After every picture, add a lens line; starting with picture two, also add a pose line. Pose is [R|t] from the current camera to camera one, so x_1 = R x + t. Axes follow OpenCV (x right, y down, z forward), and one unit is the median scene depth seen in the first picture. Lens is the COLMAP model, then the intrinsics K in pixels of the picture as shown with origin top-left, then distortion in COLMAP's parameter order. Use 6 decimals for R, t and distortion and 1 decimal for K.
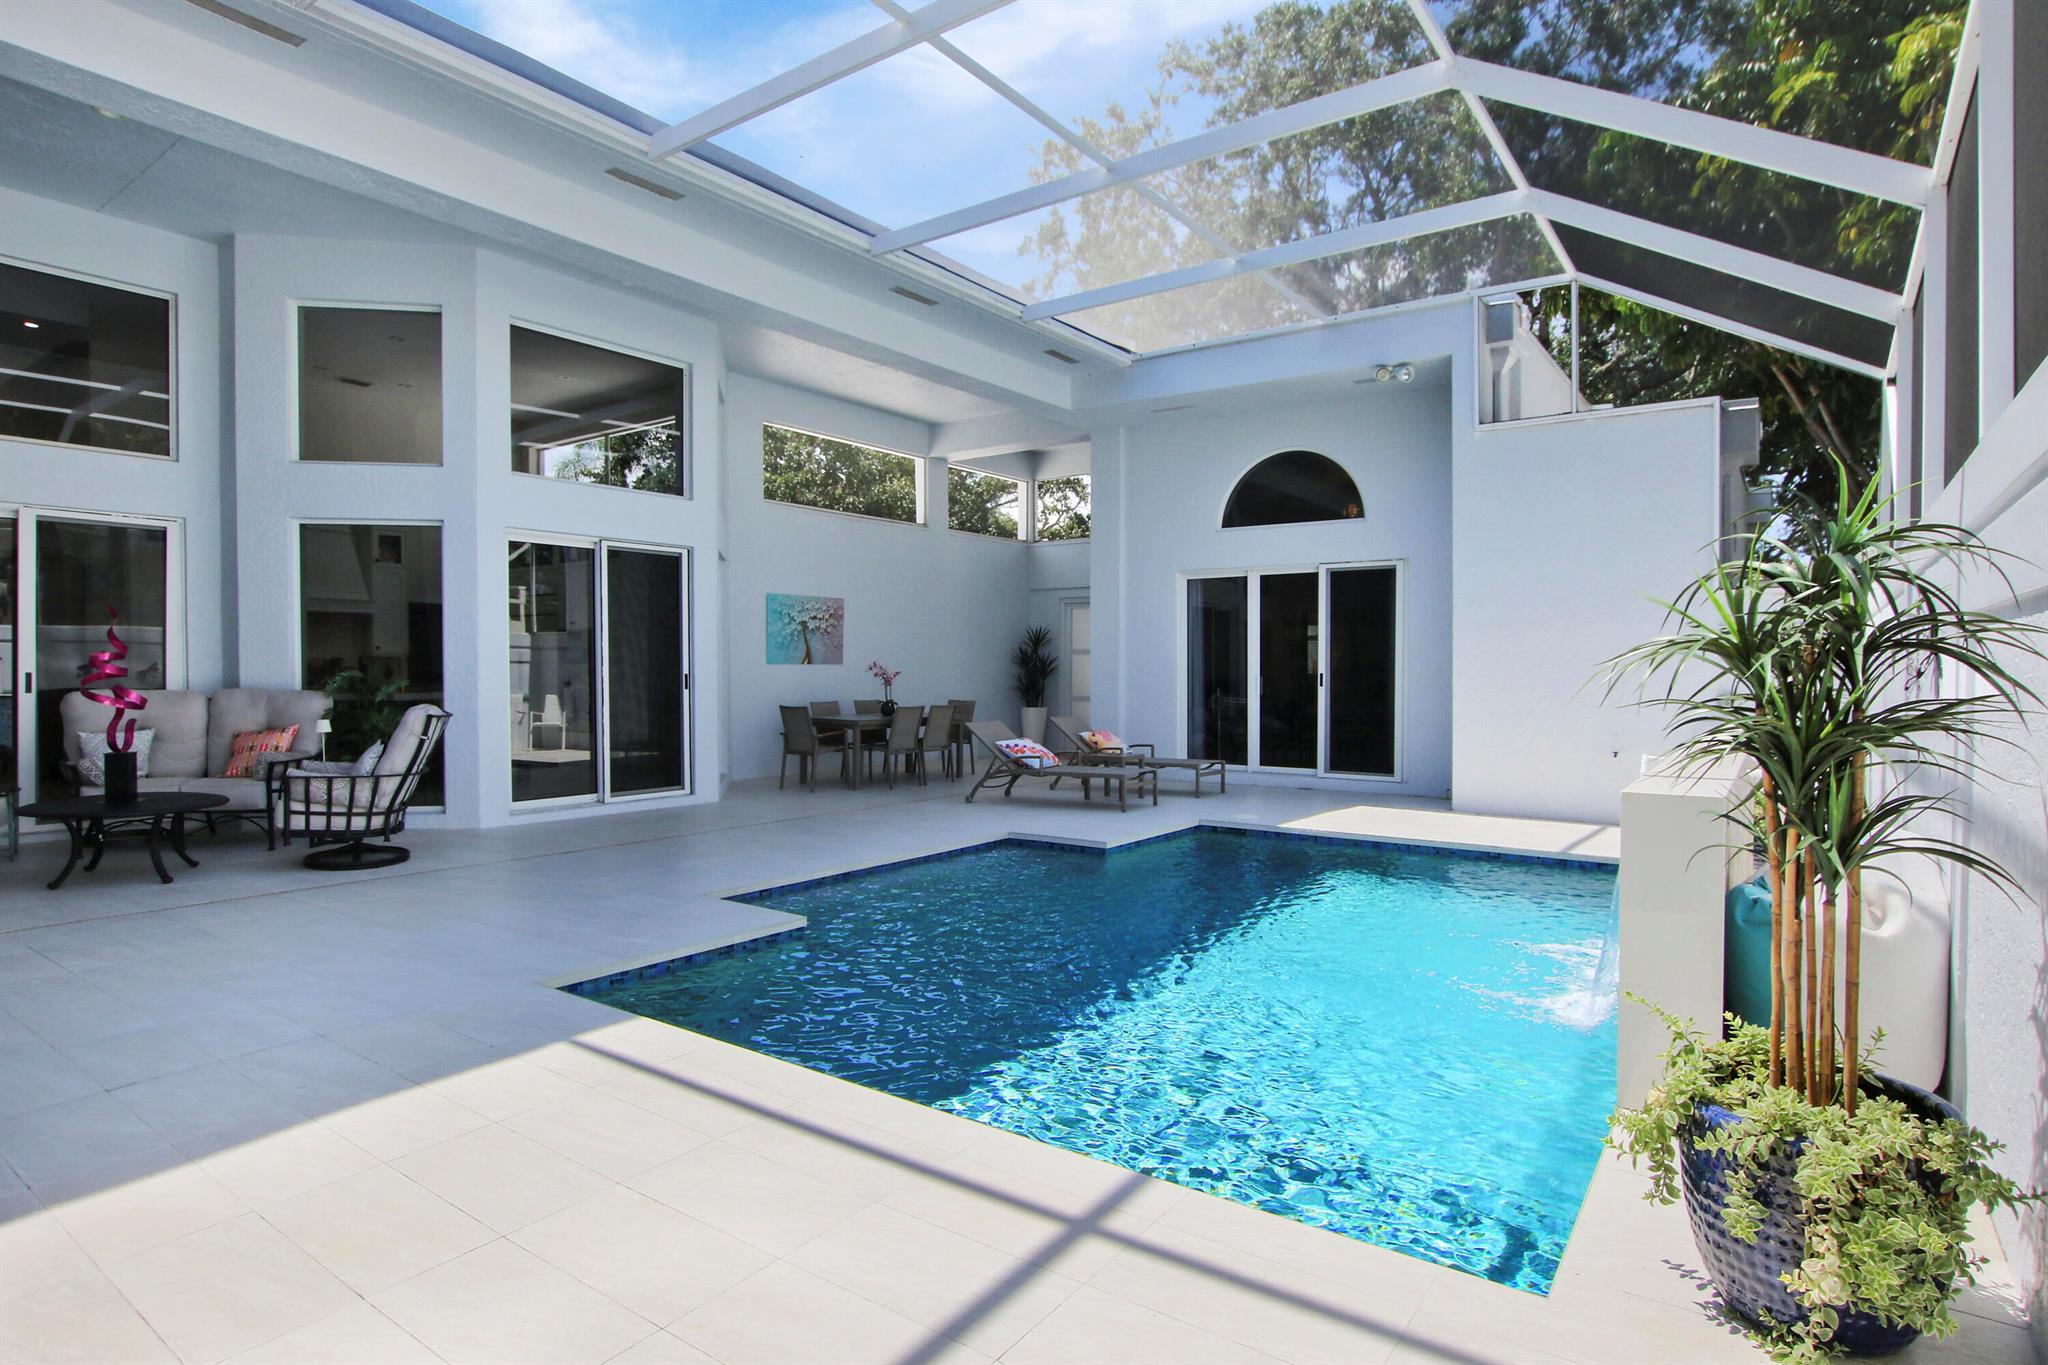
lens RADIAL K [[1092.5, 0, 1024.0], [0, 1092.5, 682.5], [0, 0, 1]] dist [-0.046303, 0.021008]
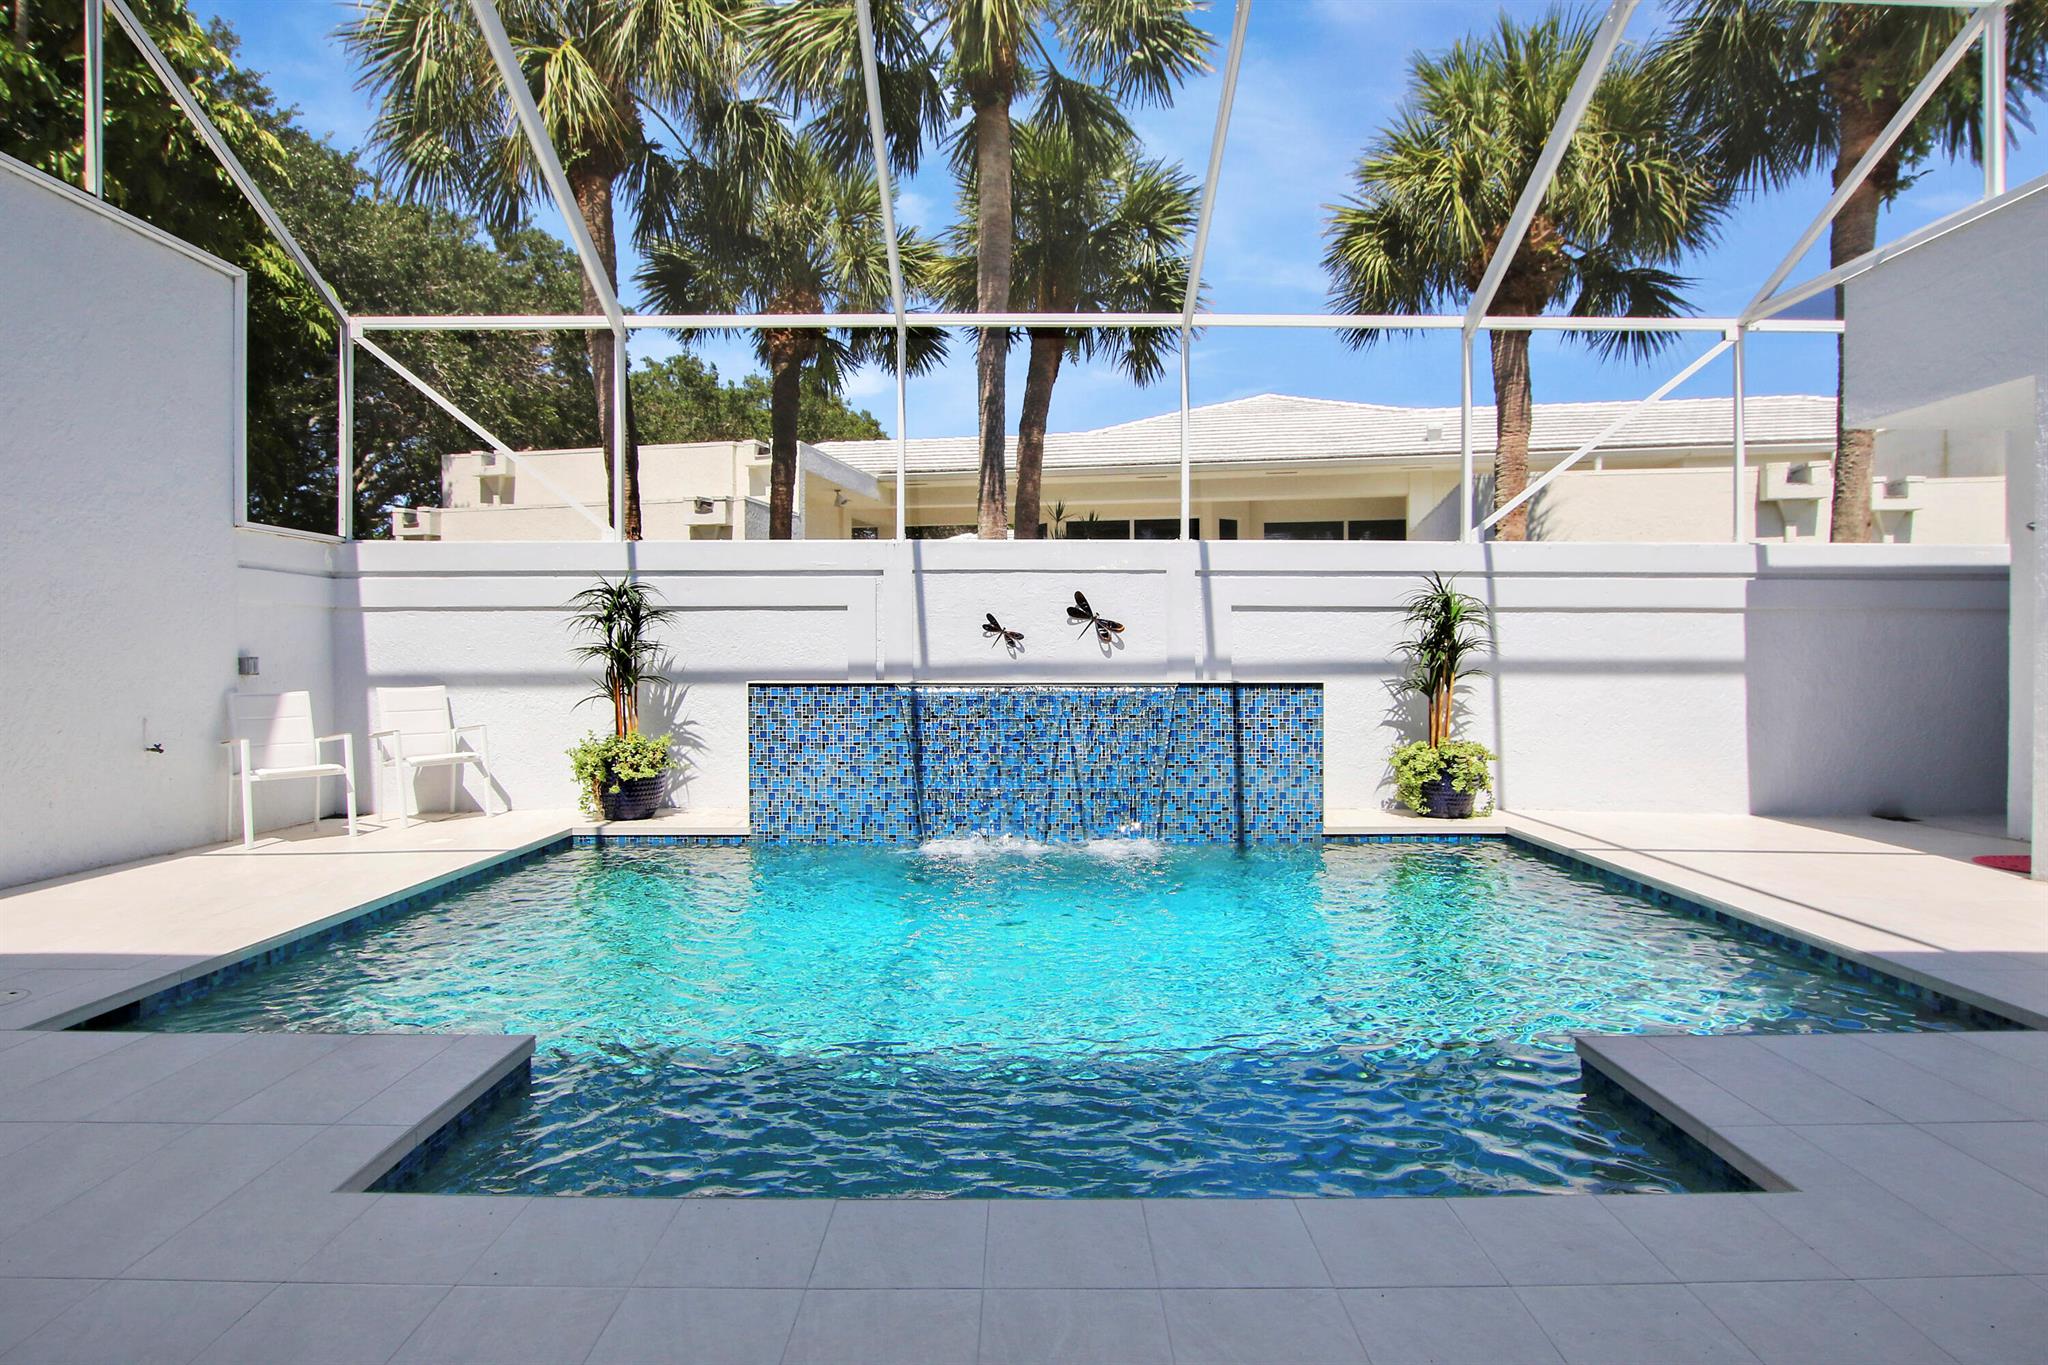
lens RADIAL K [[1092.5, 0, 1024.0], [0, 1092.5, 682.5], [0, 0, 1]] dist [-0.046303, 0.021008]
pose [[-0.586212, -0.021814, 0.809864, -0.236520], [0.009542, 0.999382, 0.033826, 0.006805], [-0.810102, 0.027557, -0.585641, 0.758671]]
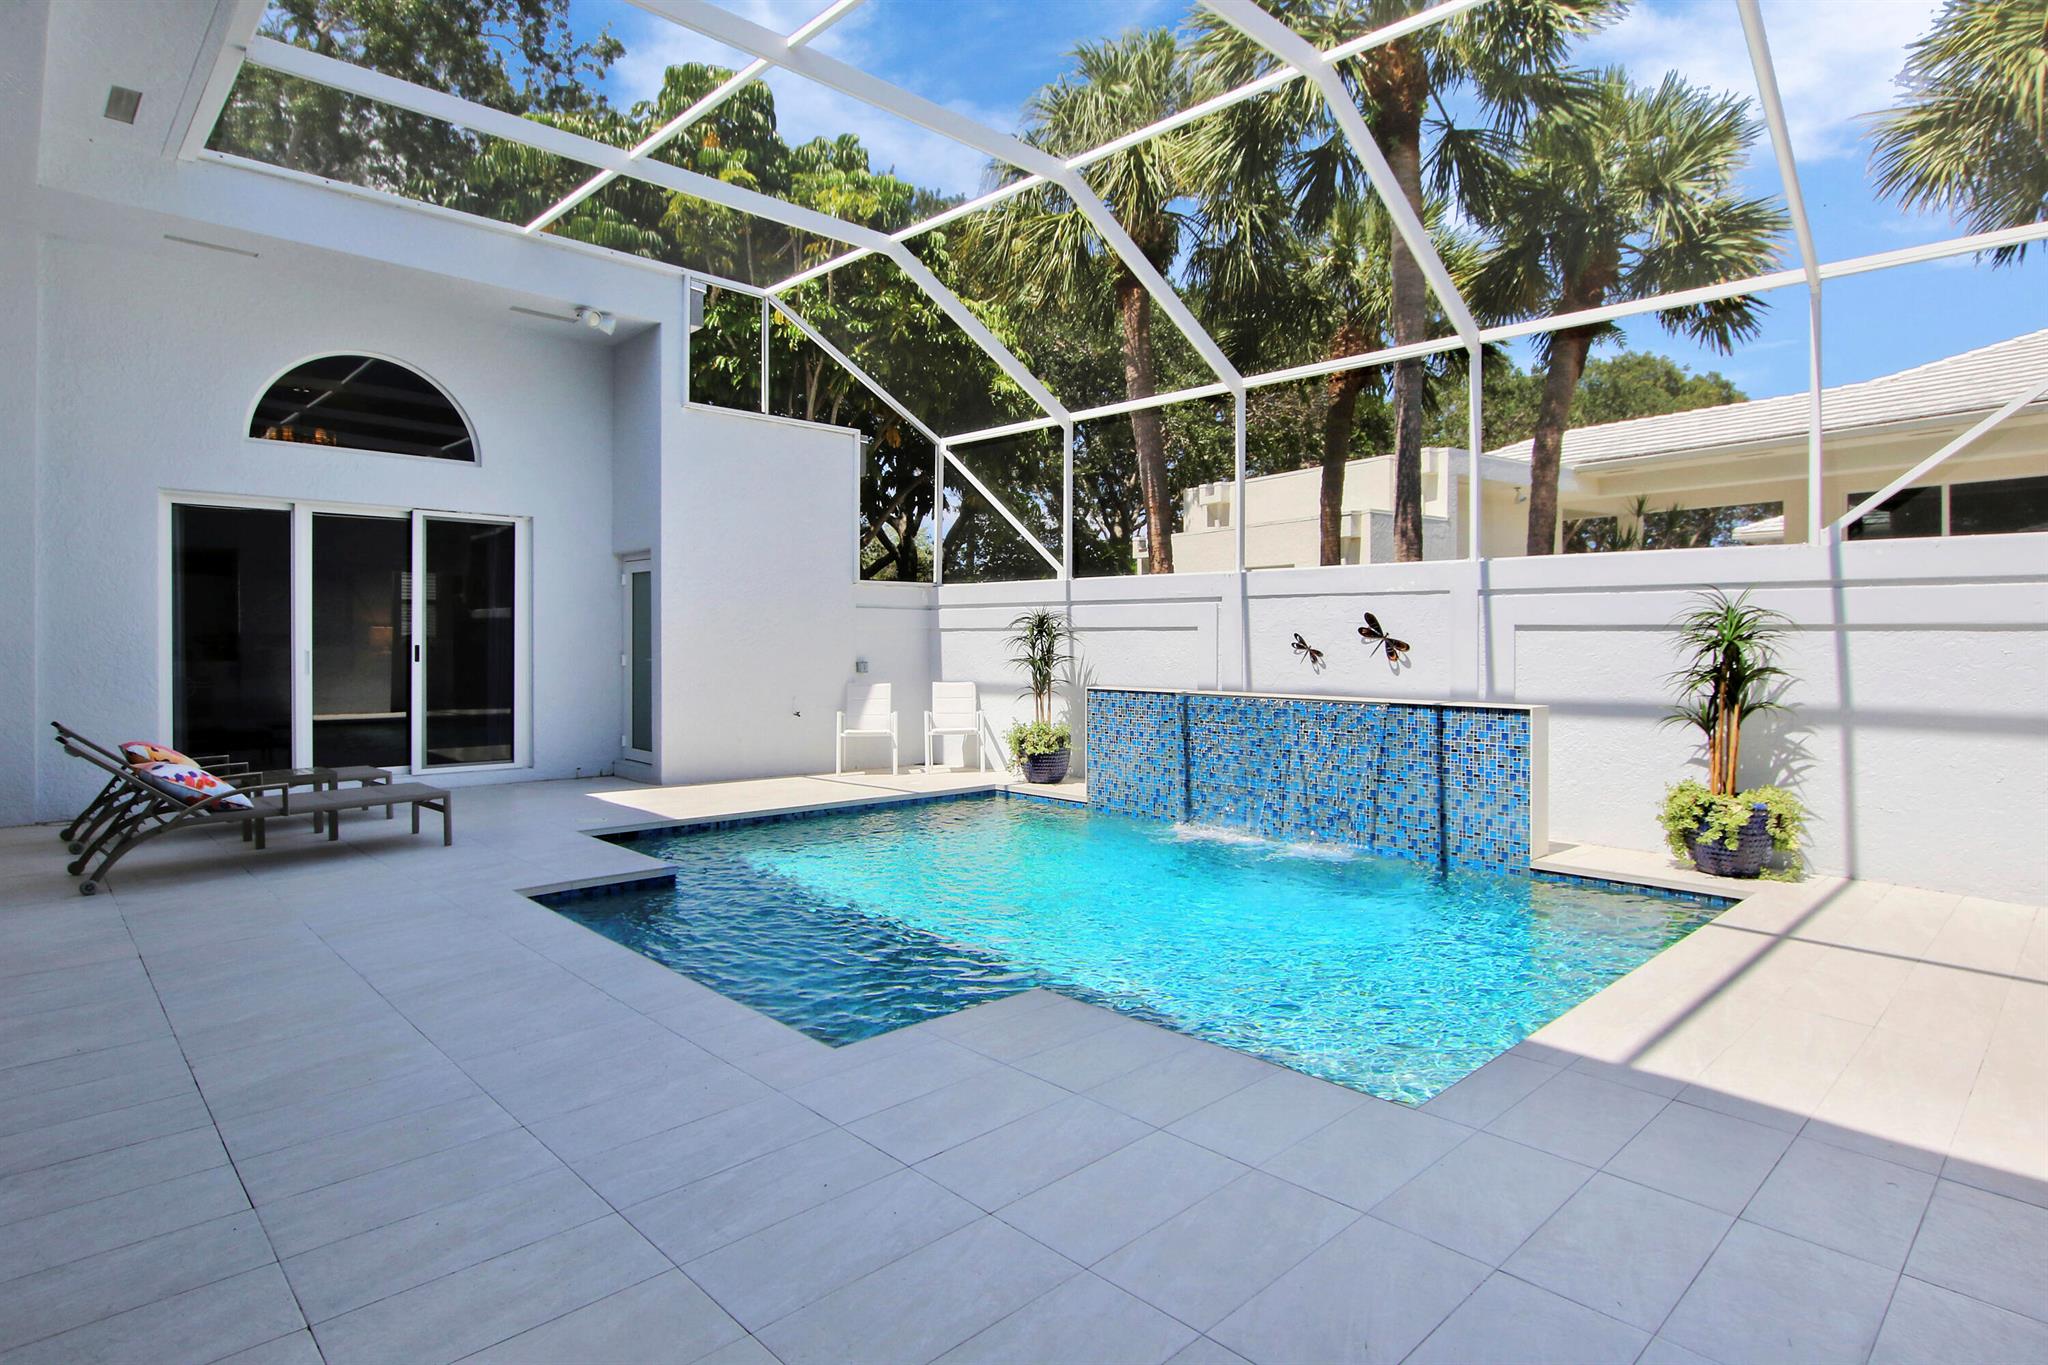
lens RADIAL K [[1090.7, 0, 1025.8], [0, 1090.7, 654.4], [0, 0, 1]] dist [-0.022033, 0.000105]
pose [[0.176143, -0.013143, 0.984277, -0.455457], [0.007163, 0.999901, 0.012070, -0.008752], [-0.984339, 0.004924, 0.176220, 0.436404]]
